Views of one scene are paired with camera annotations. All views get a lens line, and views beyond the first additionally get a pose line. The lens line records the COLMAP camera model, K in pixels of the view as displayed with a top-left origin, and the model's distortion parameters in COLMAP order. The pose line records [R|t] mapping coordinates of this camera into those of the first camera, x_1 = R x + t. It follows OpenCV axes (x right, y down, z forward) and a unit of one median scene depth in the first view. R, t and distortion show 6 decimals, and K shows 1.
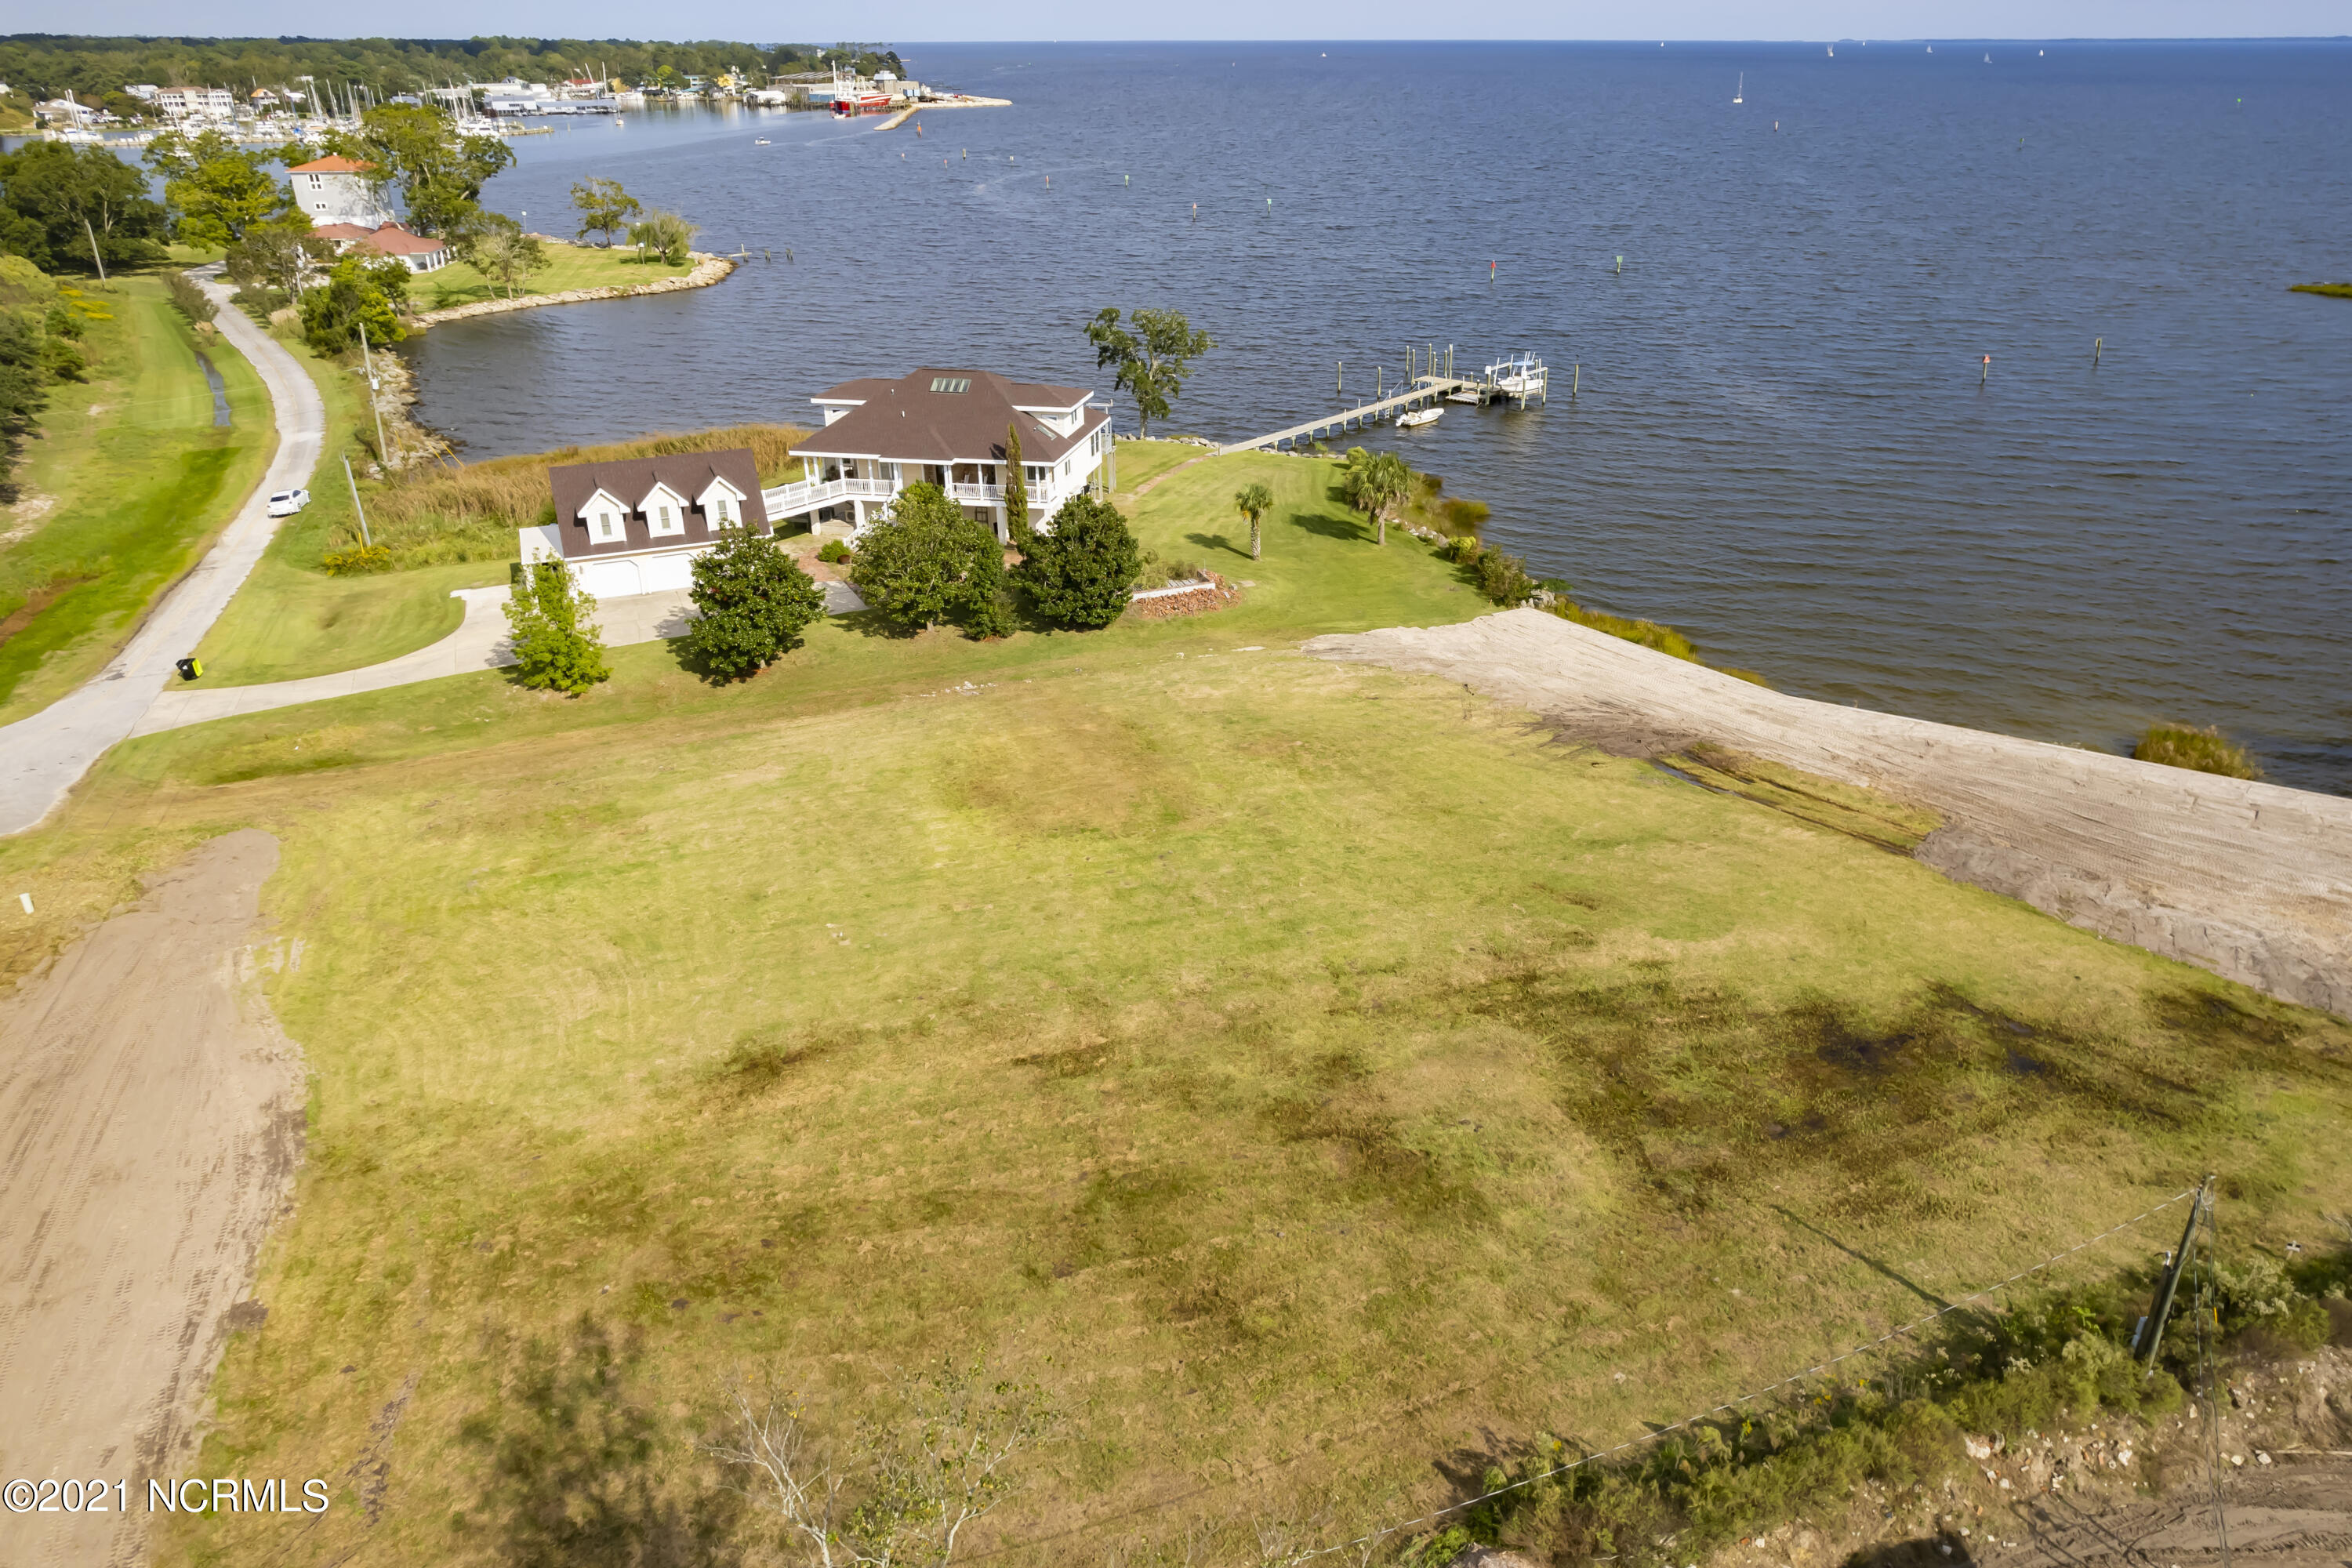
lens RADIAL K [[1600.3, 0, 1274.9], [0, 1600.3, 790.1], [0, 0, 1]] dist [-0.023166, 0.024555]
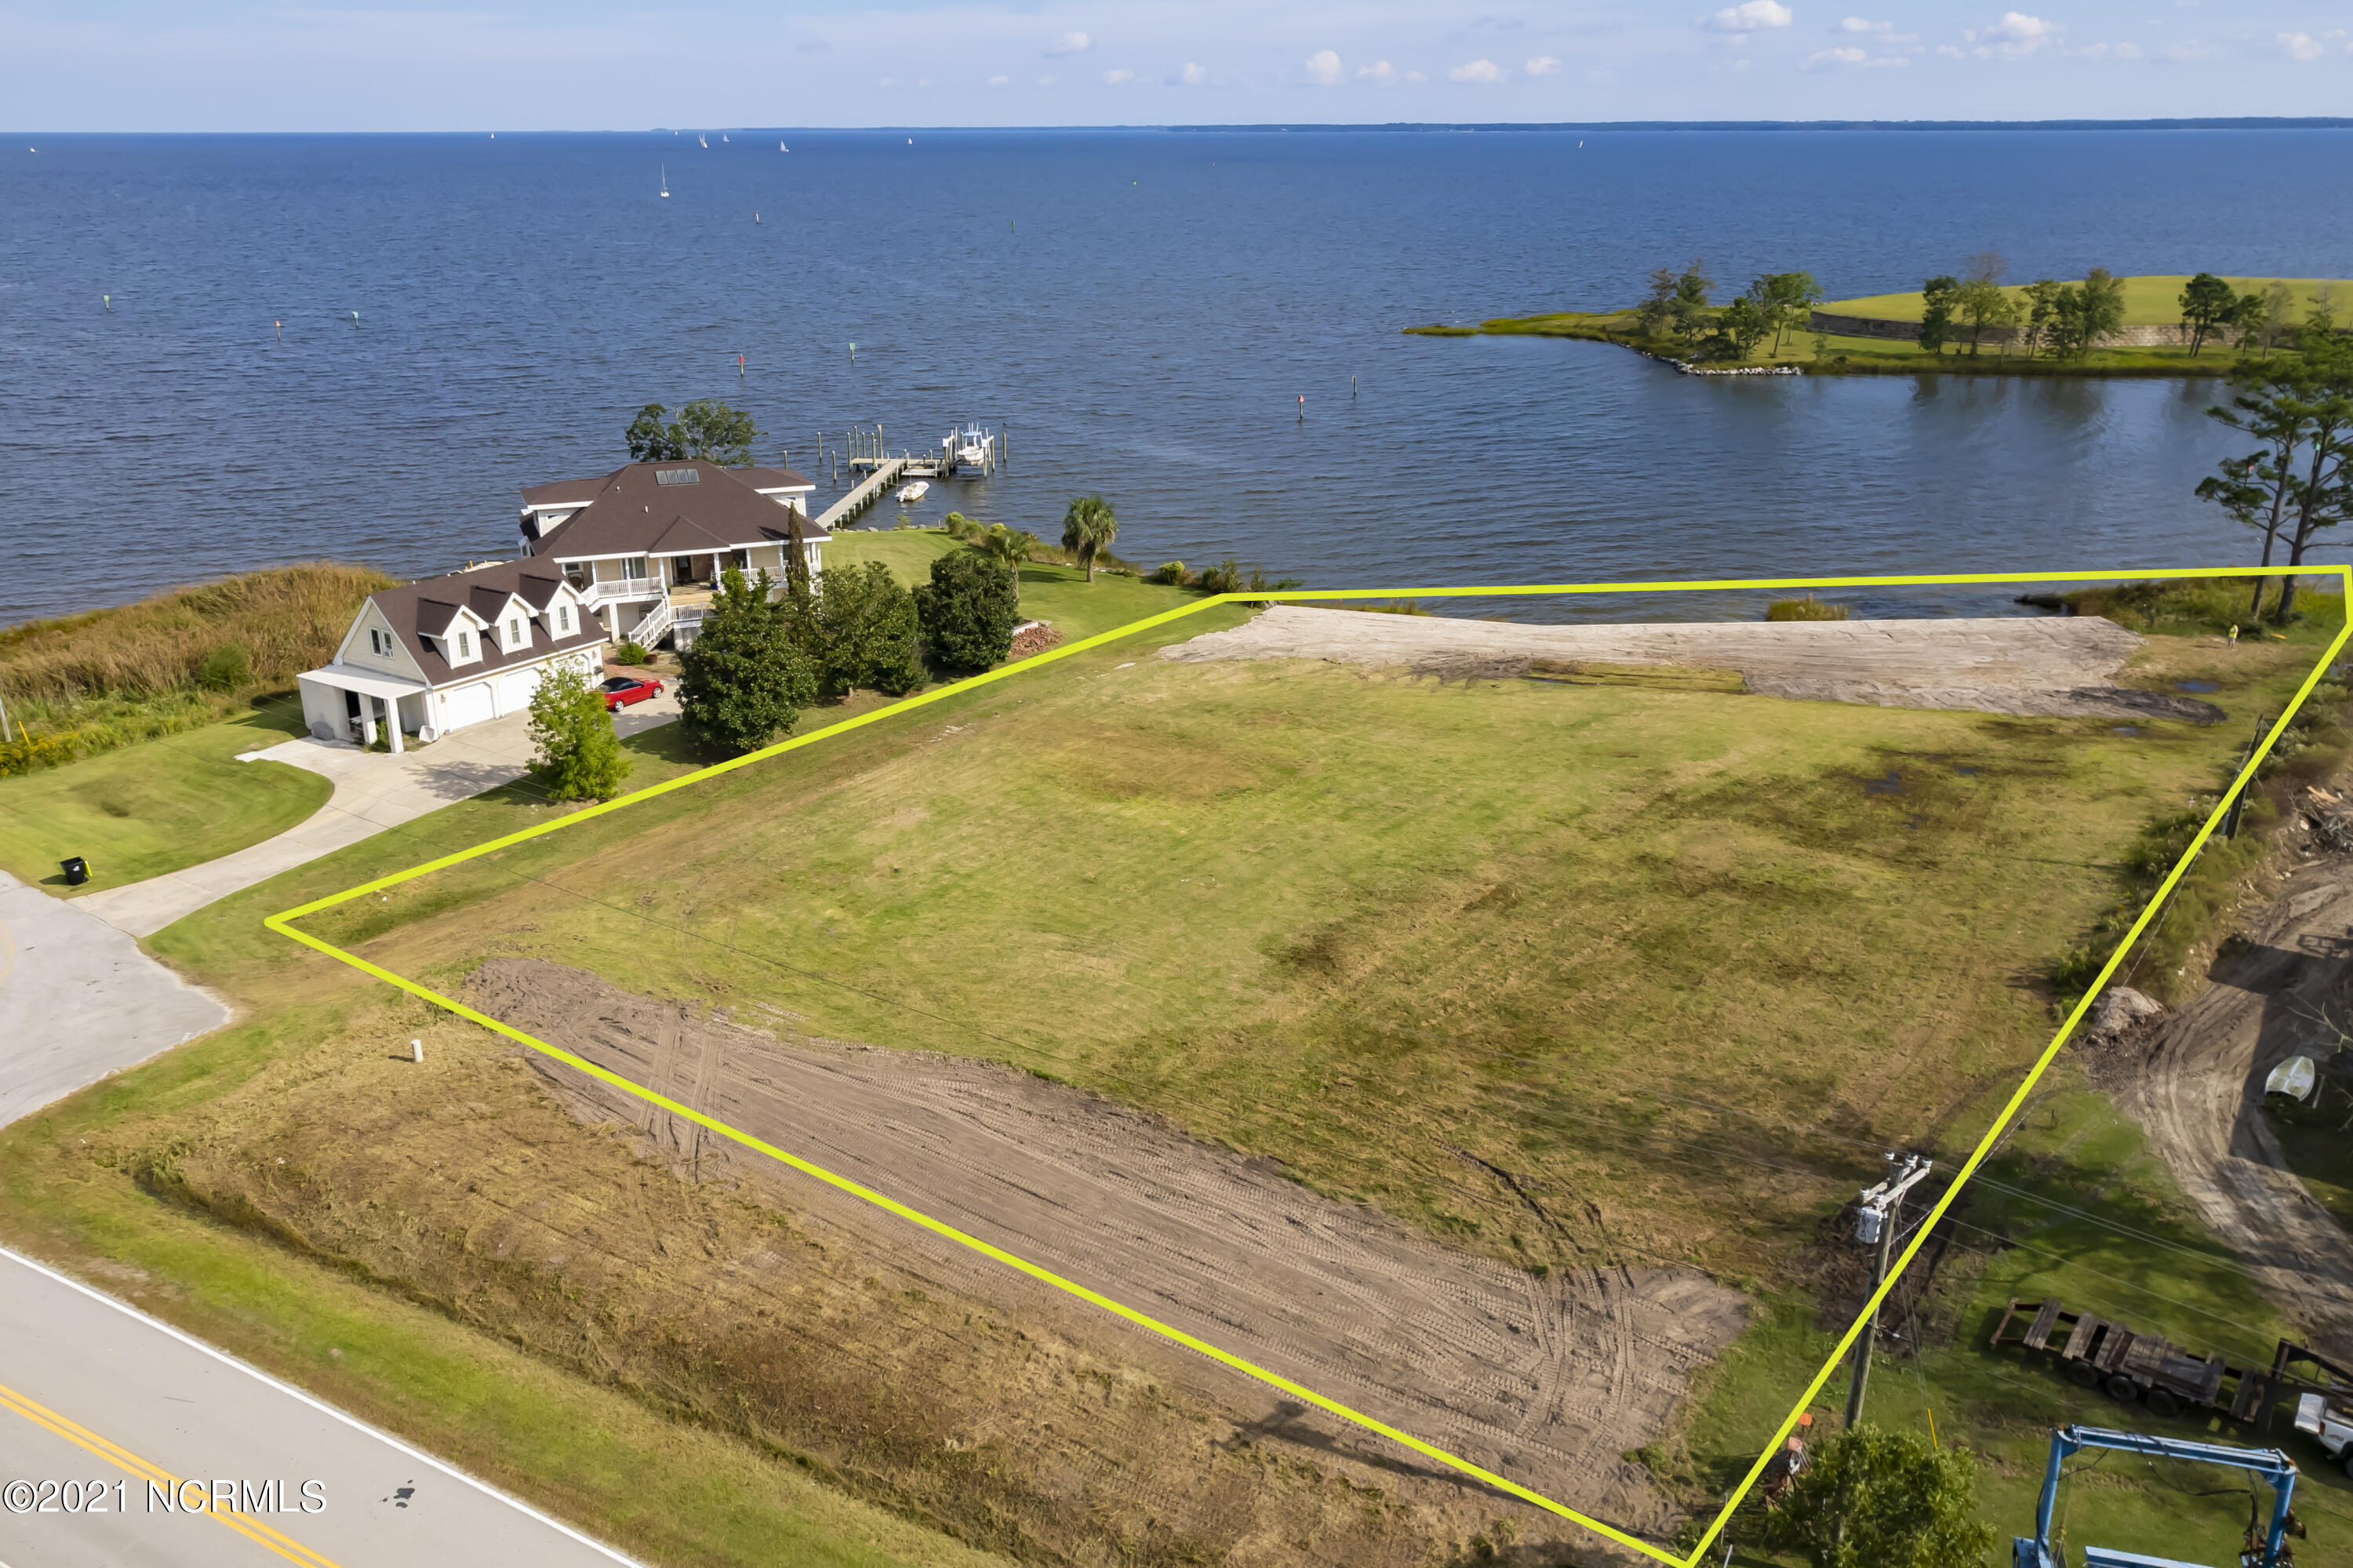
lens RADIAL K [[1798.2, 0, 1176.5], [0, 1798.2, 784.0], [0, 0, 1]] dist [0.010319, -0.009729]
pose [[0.845480, -0.184375, 0.501169, -0.615677], [0.229935, 0.972742, -0.030043, 0.036558], [-0.481969, 0.140637, 0.864828, -0.081302]]
